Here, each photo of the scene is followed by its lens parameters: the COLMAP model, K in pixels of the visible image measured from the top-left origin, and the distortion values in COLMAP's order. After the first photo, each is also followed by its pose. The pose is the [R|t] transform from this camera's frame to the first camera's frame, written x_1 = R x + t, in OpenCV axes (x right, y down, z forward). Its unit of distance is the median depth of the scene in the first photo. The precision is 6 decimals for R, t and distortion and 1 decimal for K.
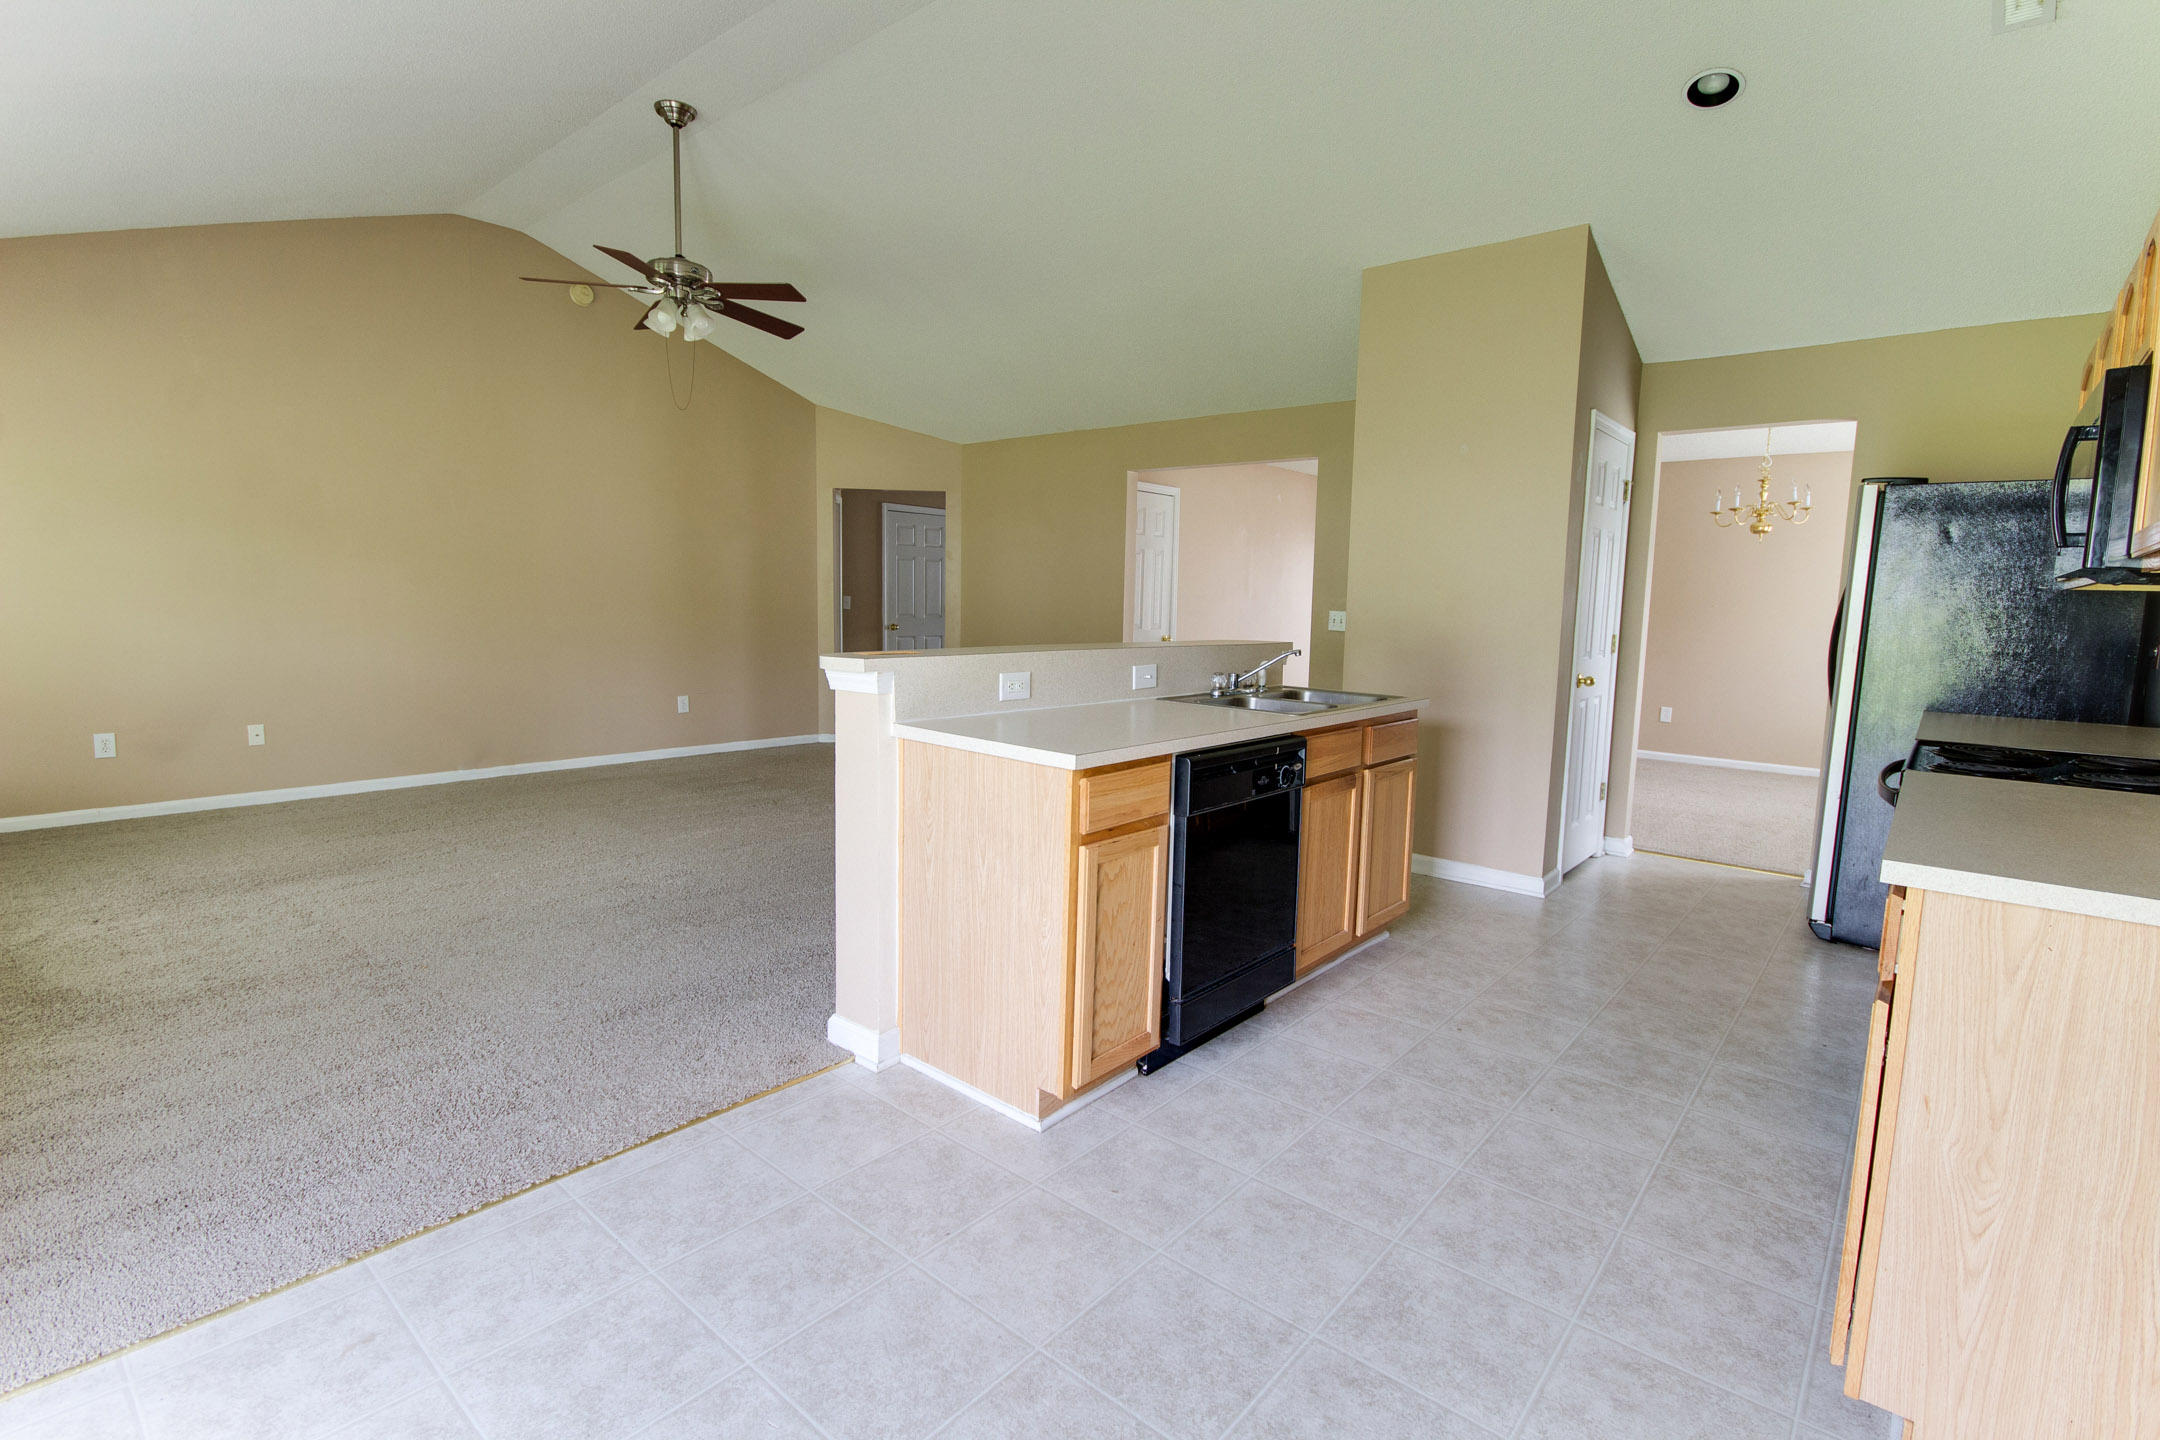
lens RADIAL K [[982.6, 0, 1080.0], [0, 982.6, 720.0], [0, 0, 1]] dist [0.000843, -0.008049]
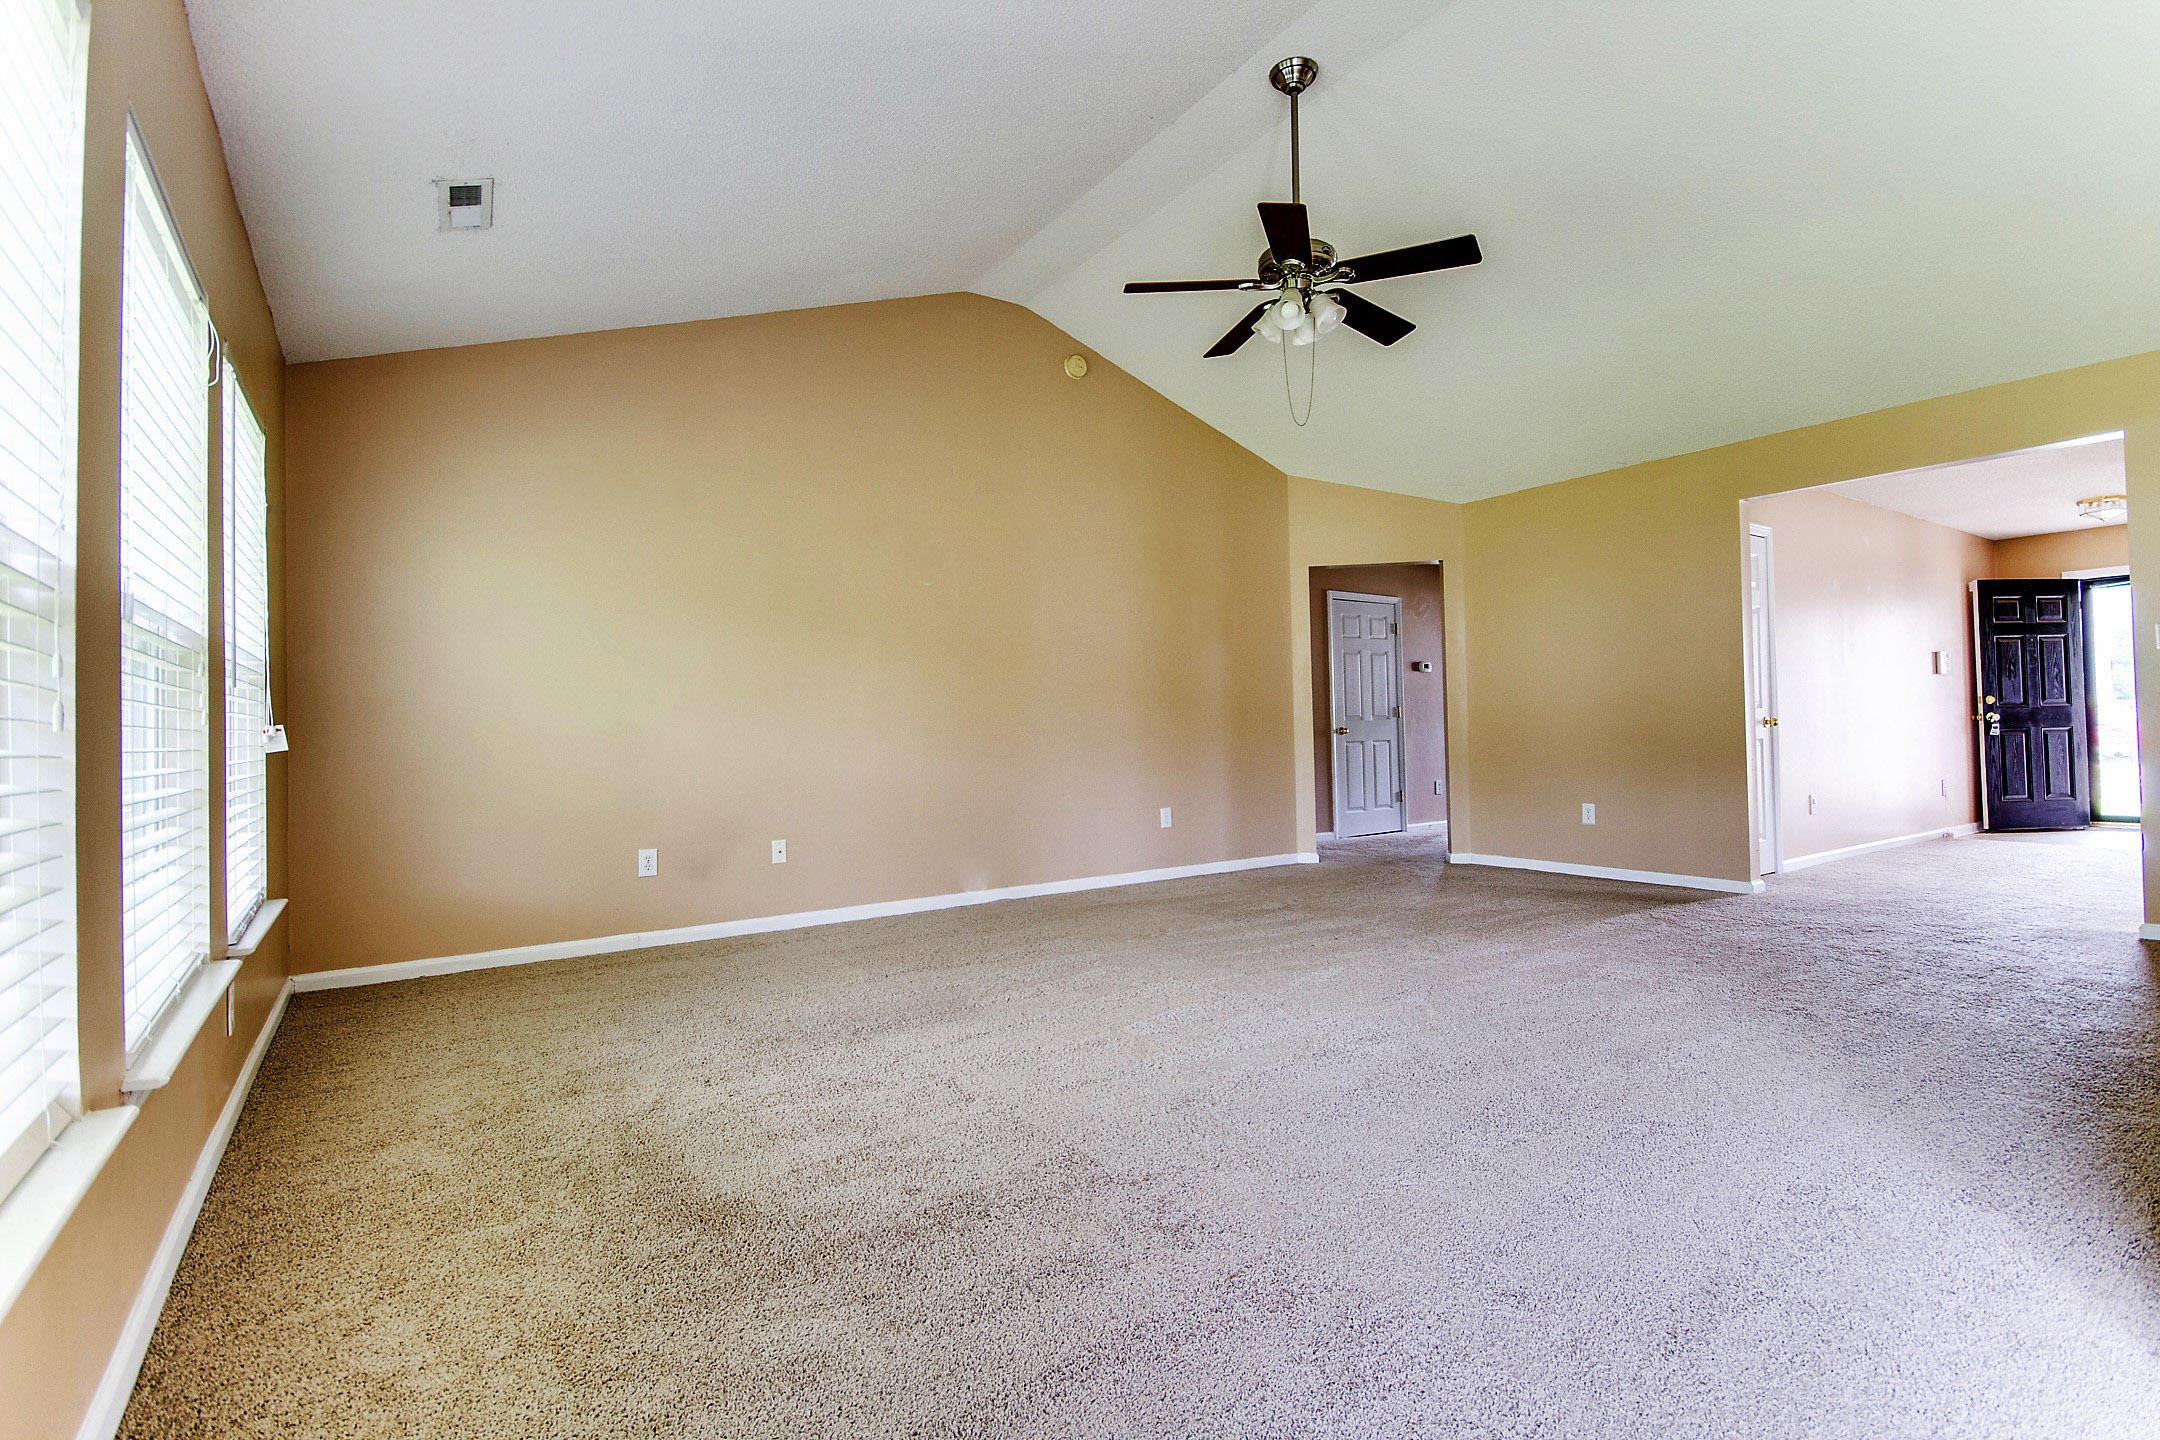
lens RADIAL K [[982.6, 0, 1080.0], [0, 982.6, 720.0], [0, 0, 1]] dist [0.000843, -0.008049]
pose [[0.964083, -0.046708, -0.261462, -0.338491], [0.010735, 0.990464, -0.137353, 0.022765], [0.265384, 0.129613, 0.955391, 0.200393]]
